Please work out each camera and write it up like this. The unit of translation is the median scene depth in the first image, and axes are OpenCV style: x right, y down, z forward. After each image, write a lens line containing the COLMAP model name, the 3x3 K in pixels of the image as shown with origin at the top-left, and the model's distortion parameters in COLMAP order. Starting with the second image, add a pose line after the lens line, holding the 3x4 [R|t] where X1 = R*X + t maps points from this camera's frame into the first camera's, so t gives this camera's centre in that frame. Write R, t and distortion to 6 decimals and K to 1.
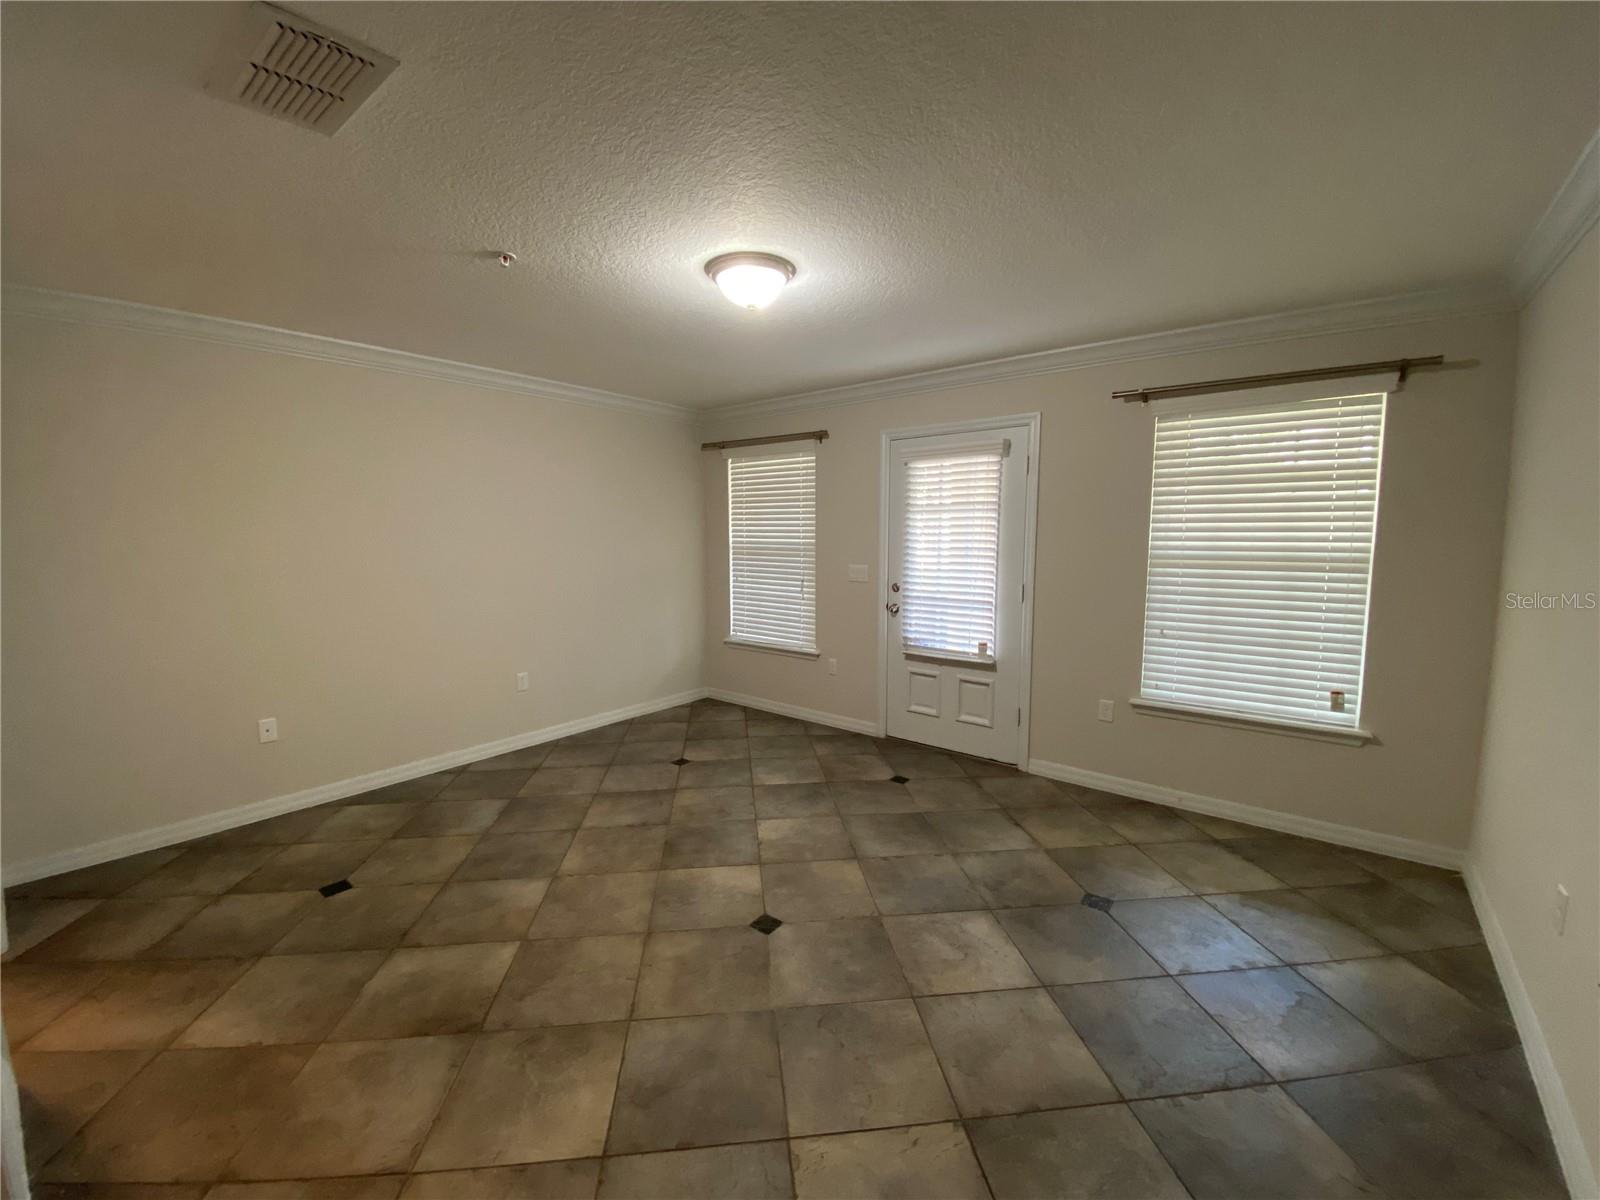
lens RADIAL K [[652.7, 0, 800.0], [0, 652.7, 600.0], [0, 0, 1]] dist [0.031267, -0.024096]
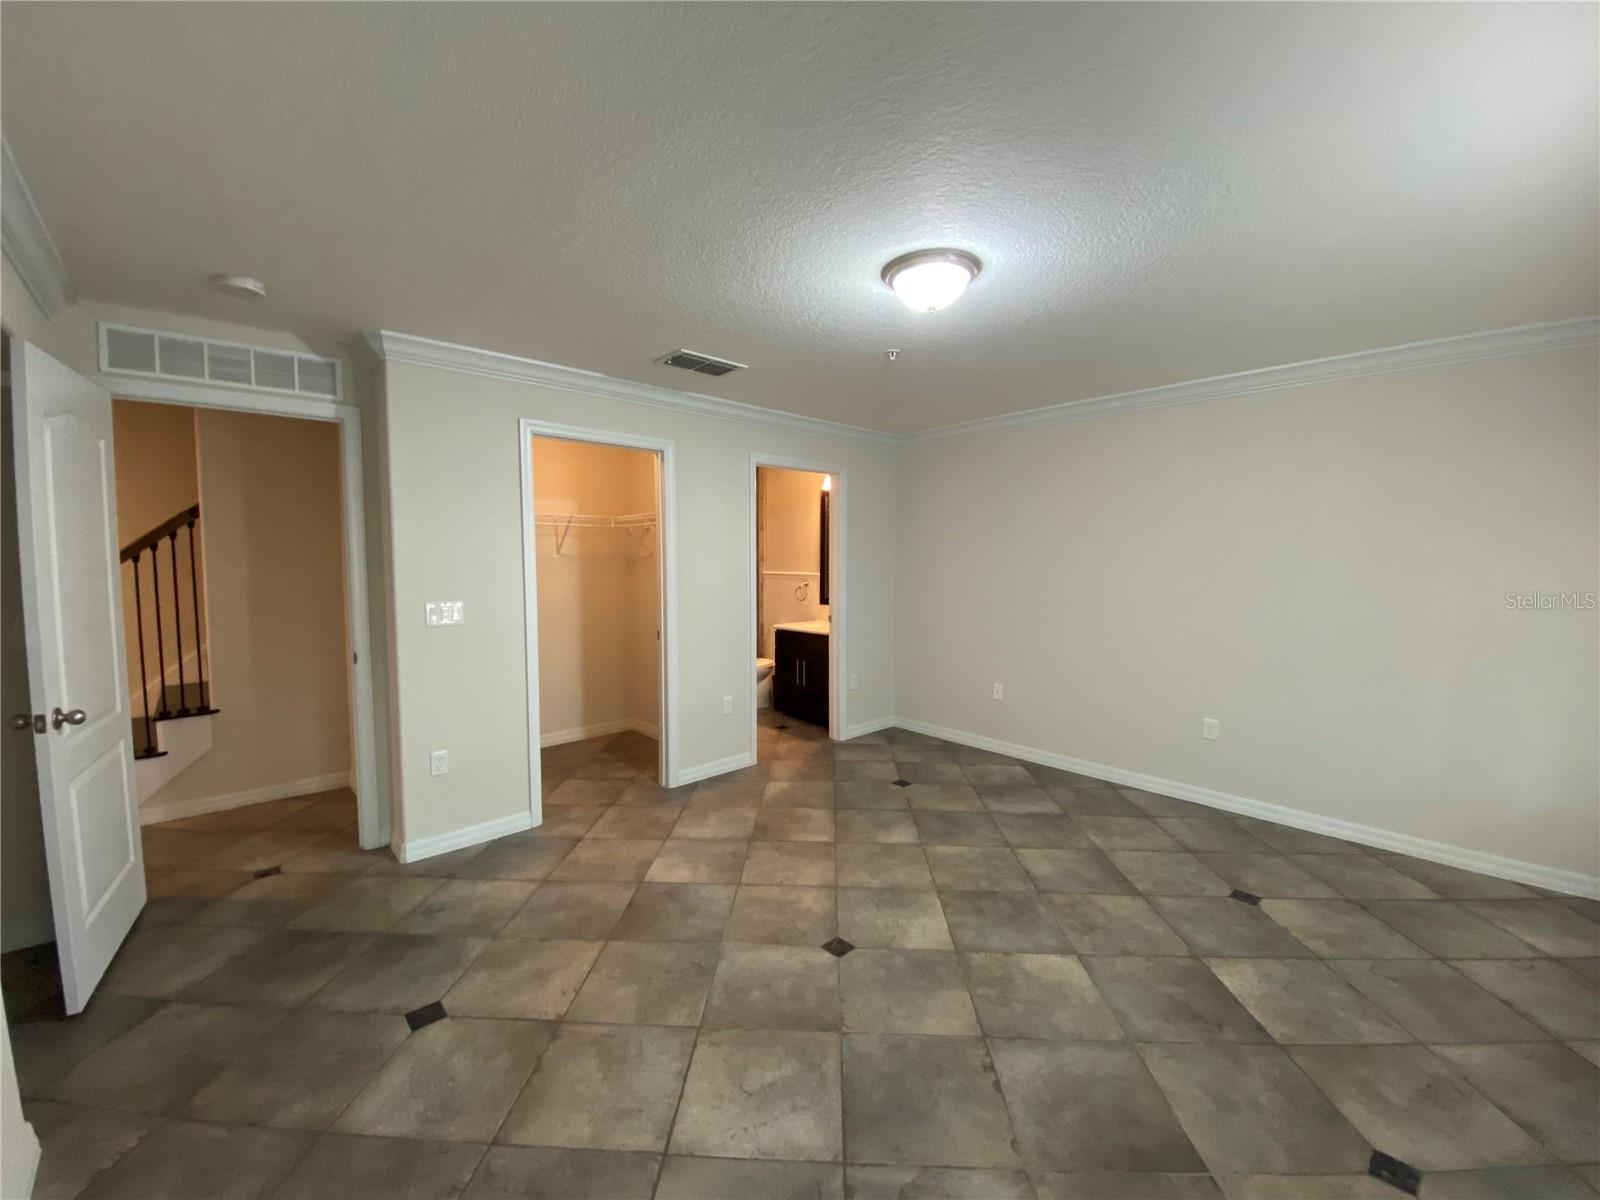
lens RADIAL K [[652.7, 0, 800.0], [0, 652.7, 600.0], [0, 0, 1]] dist [0.031267, -0.024096]
pose [[-0.152440, 0.072157, -0.985675, 0.769974], [-0.109040, 0.990015, 0.089338, -0.097487], [0.982279, 0.121097, -0.143050, 0.866116]]
